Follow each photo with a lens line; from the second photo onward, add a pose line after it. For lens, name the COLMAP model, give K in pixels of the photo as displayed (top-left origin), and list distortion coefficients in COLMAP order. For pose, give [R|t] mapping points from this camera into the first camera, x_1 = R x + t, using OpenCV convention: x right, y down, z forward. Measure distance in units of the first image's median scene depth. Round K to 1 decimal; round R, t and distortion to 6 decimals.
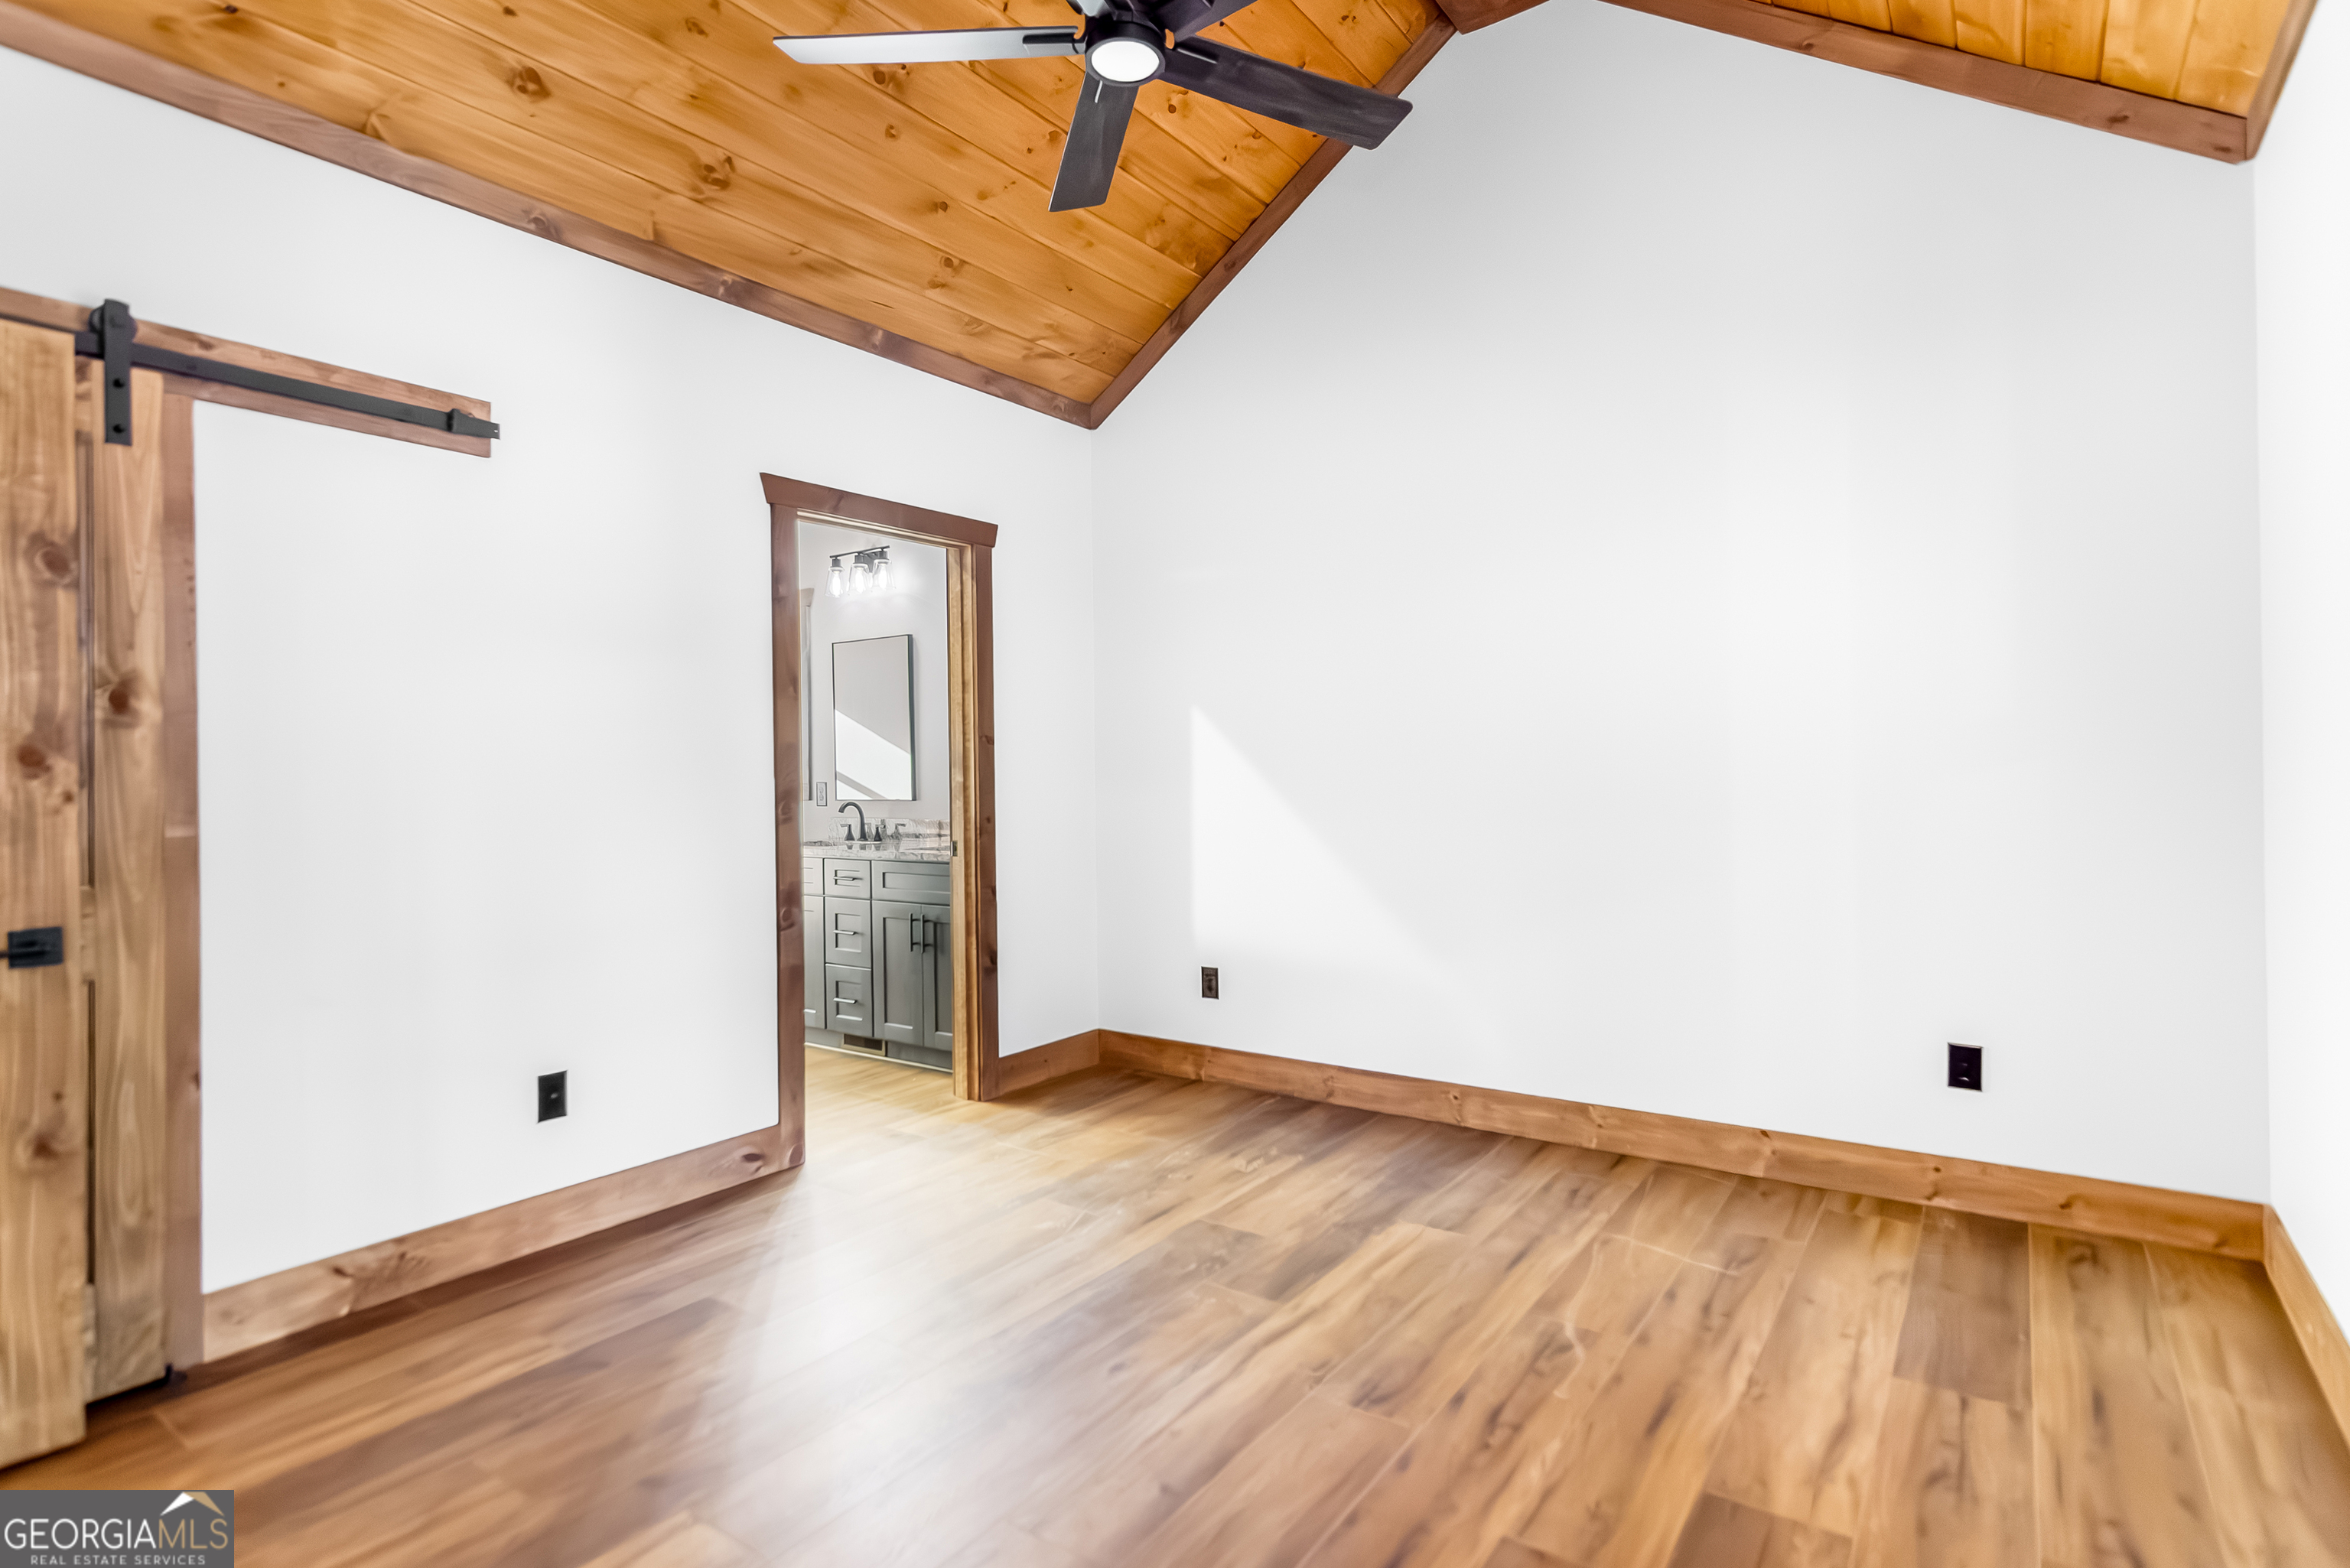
lens RADIAL K [[1164.2, 0, 1168.5], [0, 1164.2, 763.7], [0, 0, 1]] dist [-0.001103, 0.003345]
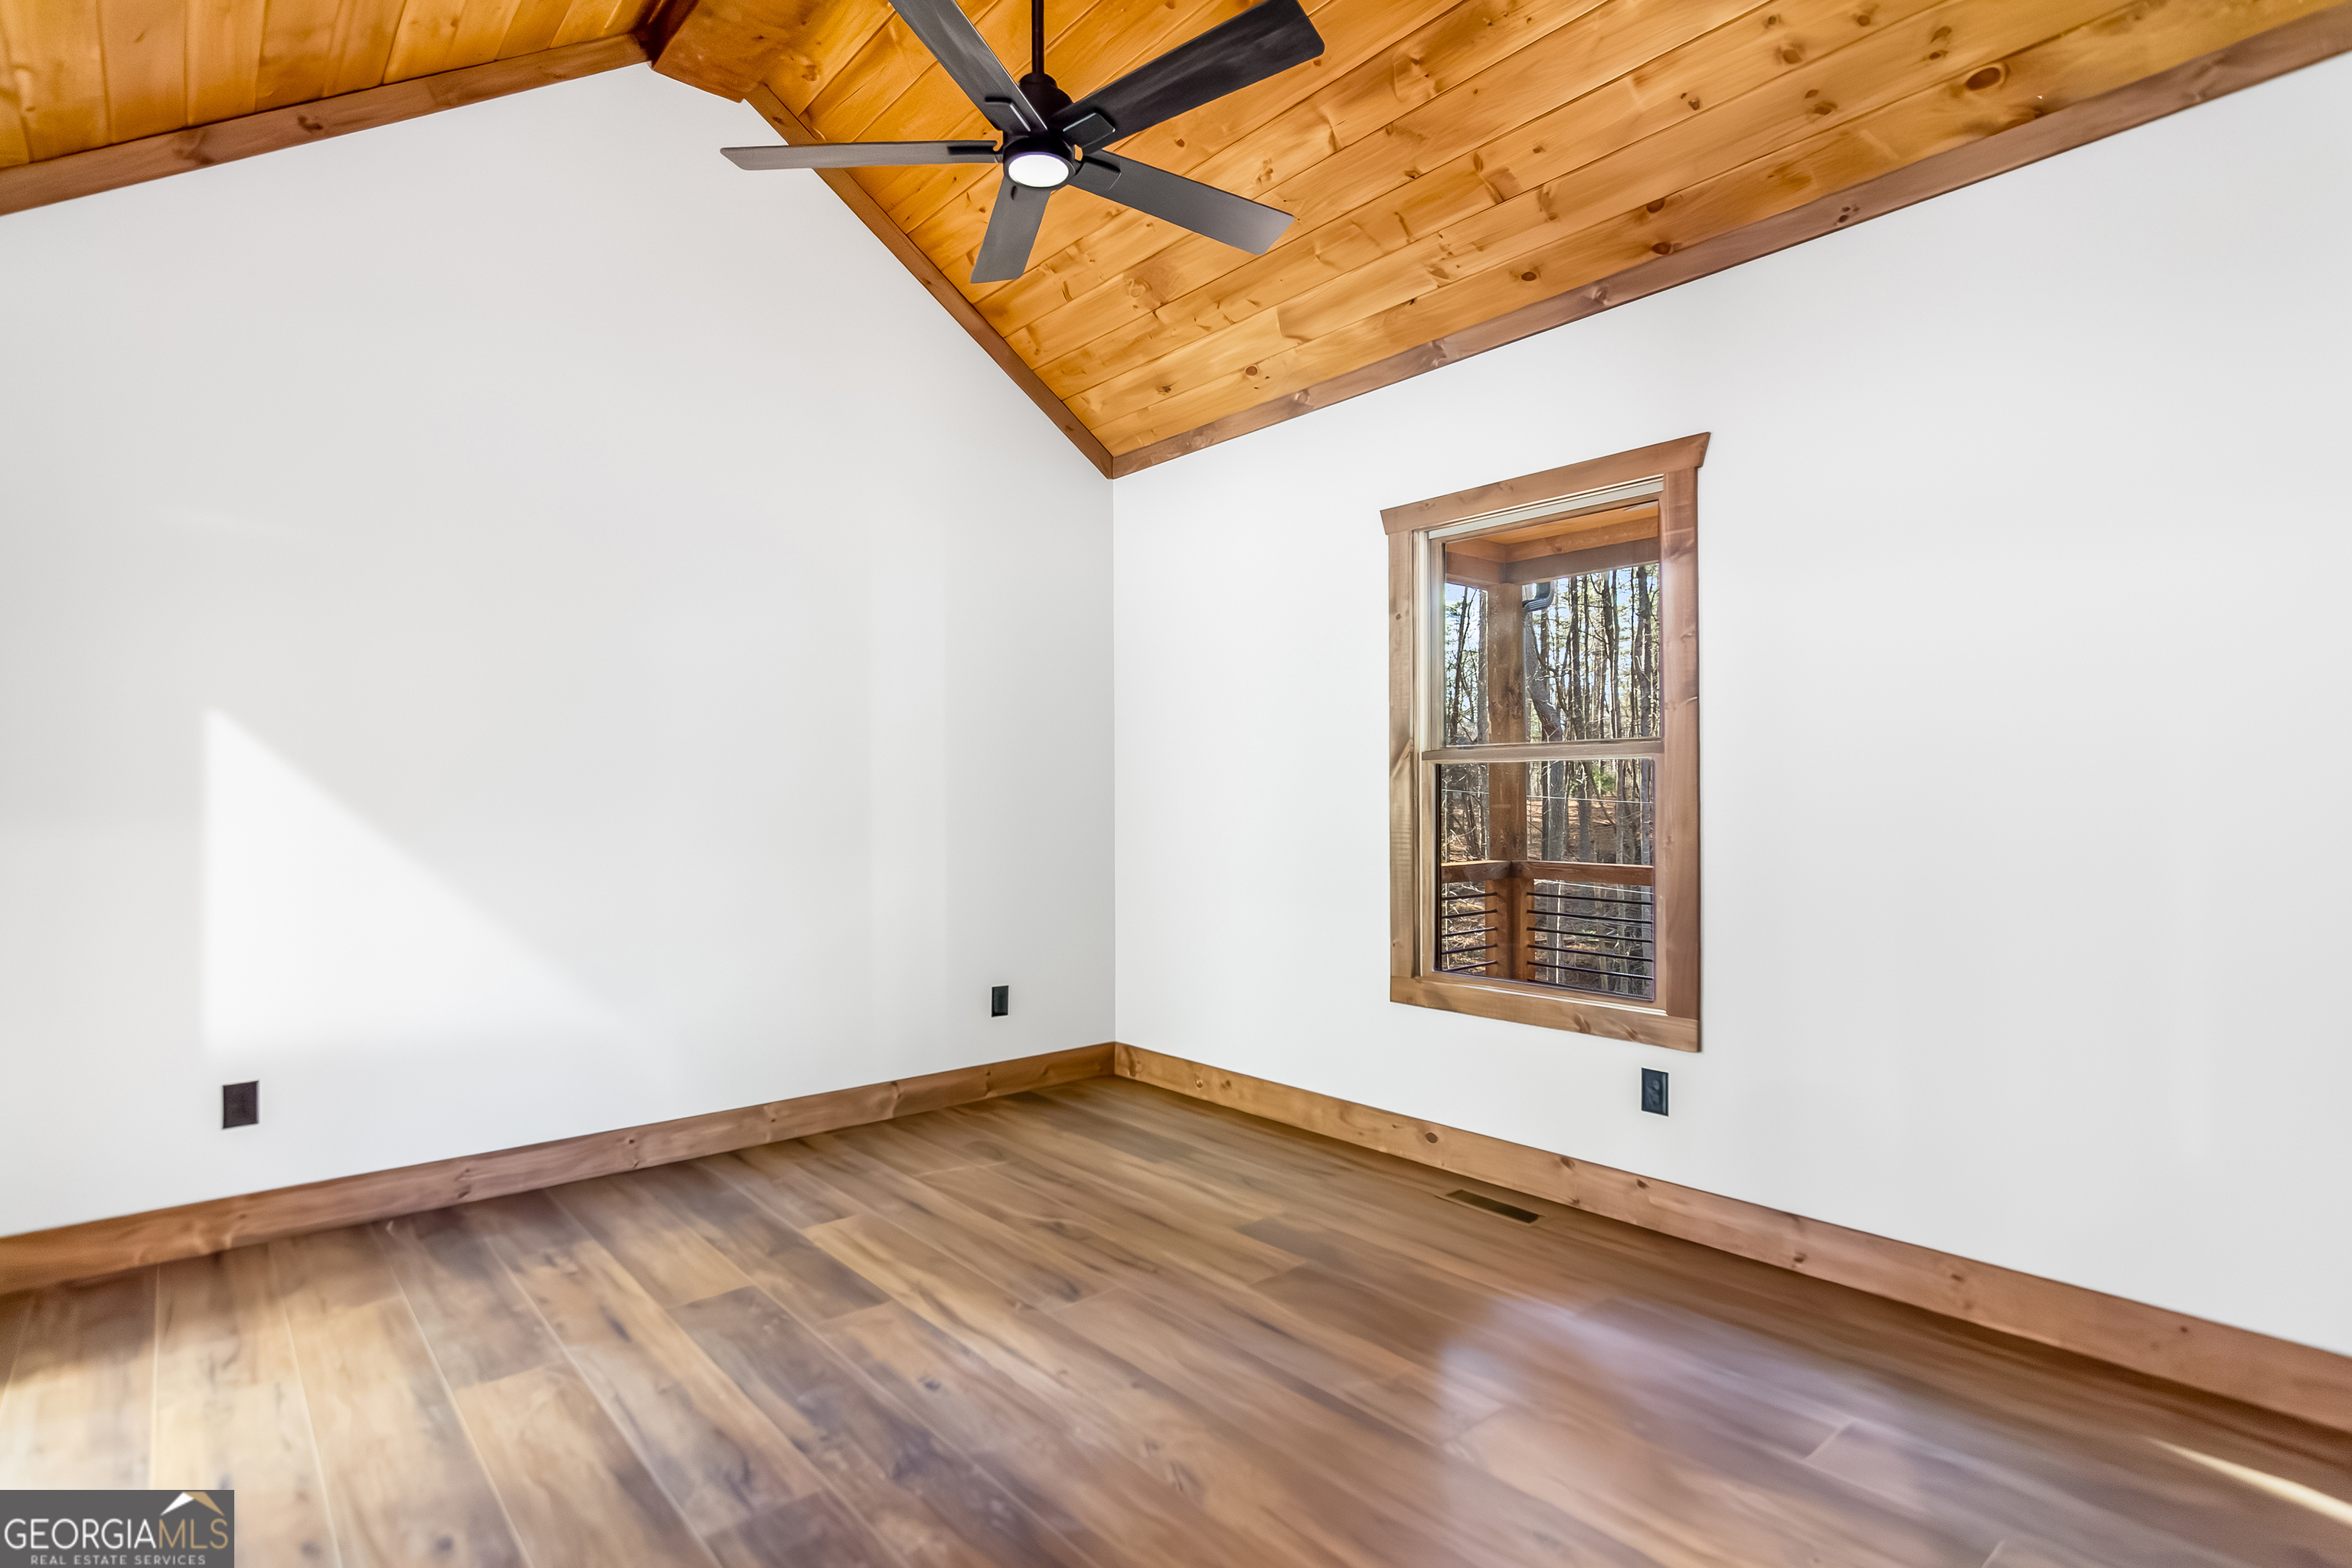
lens RADIAL K [[1165.2, 0, 1159.5], [0, 1165.2, 780.4], [0, 0, 1]] dist [-0.001103, 0.003345]
pose [[0.237901, 0.032549, 0.970744, -0.776565], [-0.006224, 0.999469, -0.031987, 0.018473], [-0.971269, 0.001568, 0.237978, 0.441433]]
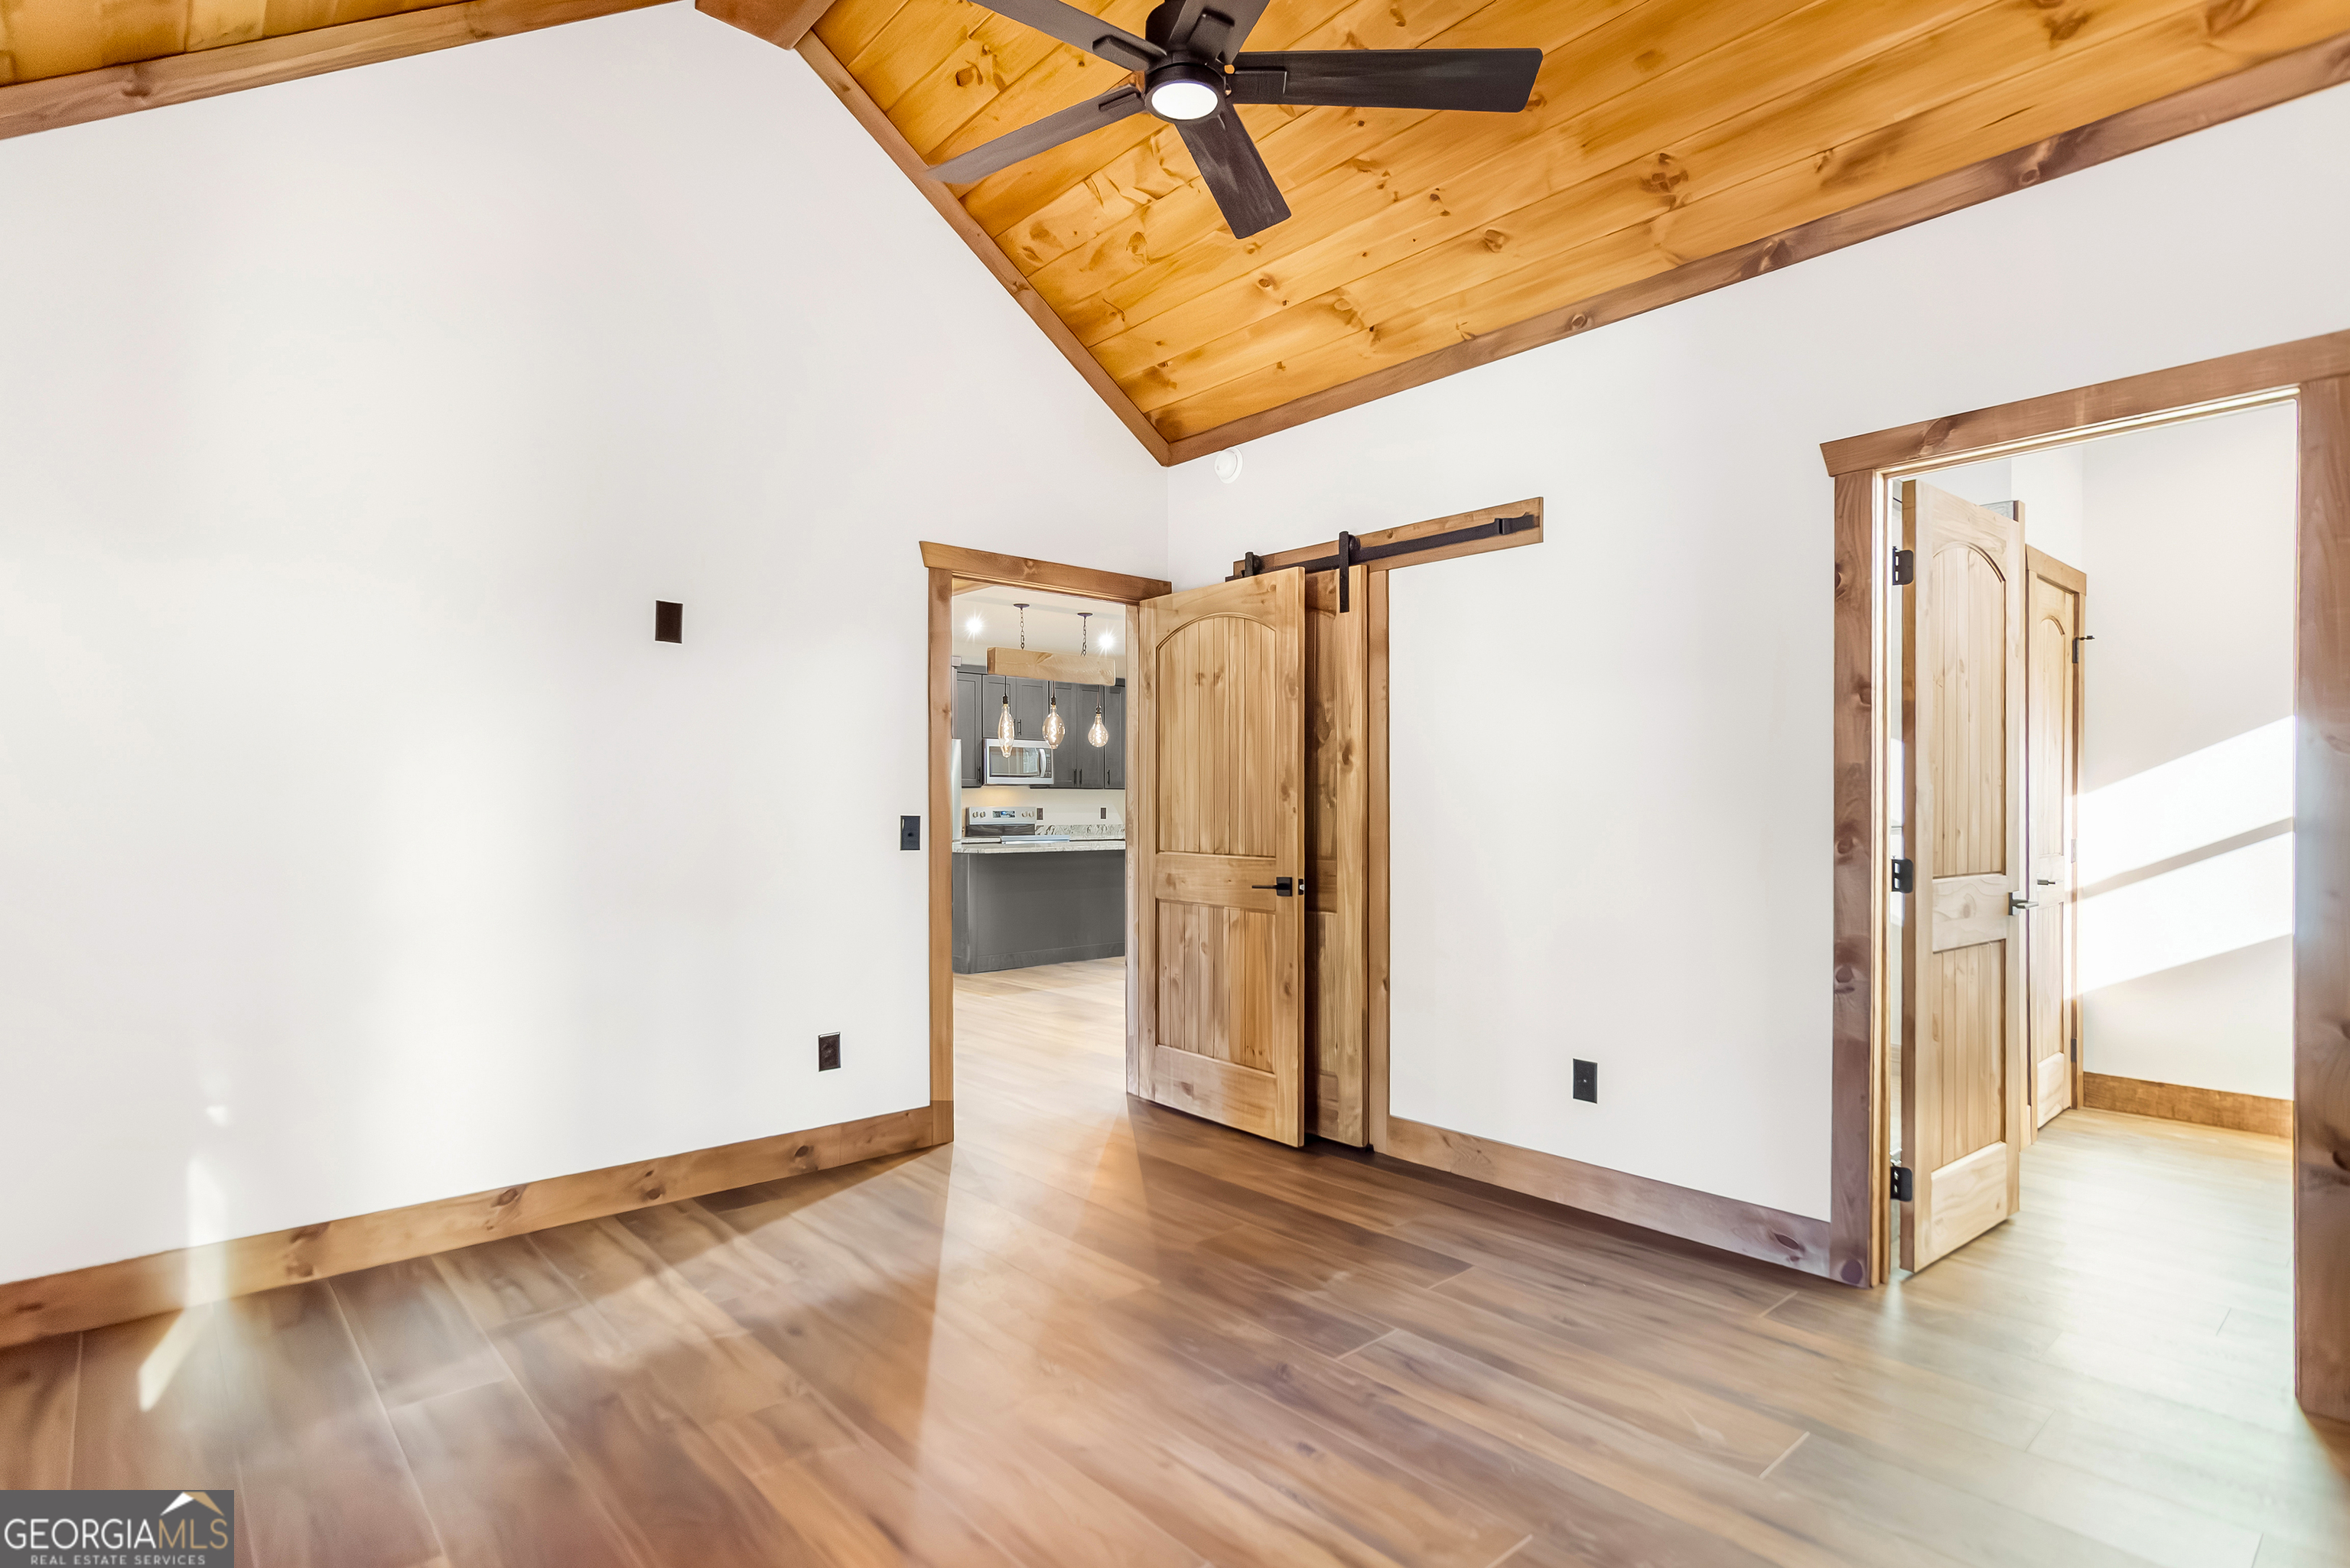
lens RADIAL K [[1164.2, 0, 1163.7], [0, 1164.2, 804.1], [0, 0, 1]] dist [-0.001103, 0.003345]
pose [[-0.215409, 0.014062, -0.976423, 0.684712], [0.008054, 0.999888, 0.012623, -0.005366], [0.976491, -0.005145, -0.215498, 0.851199]]
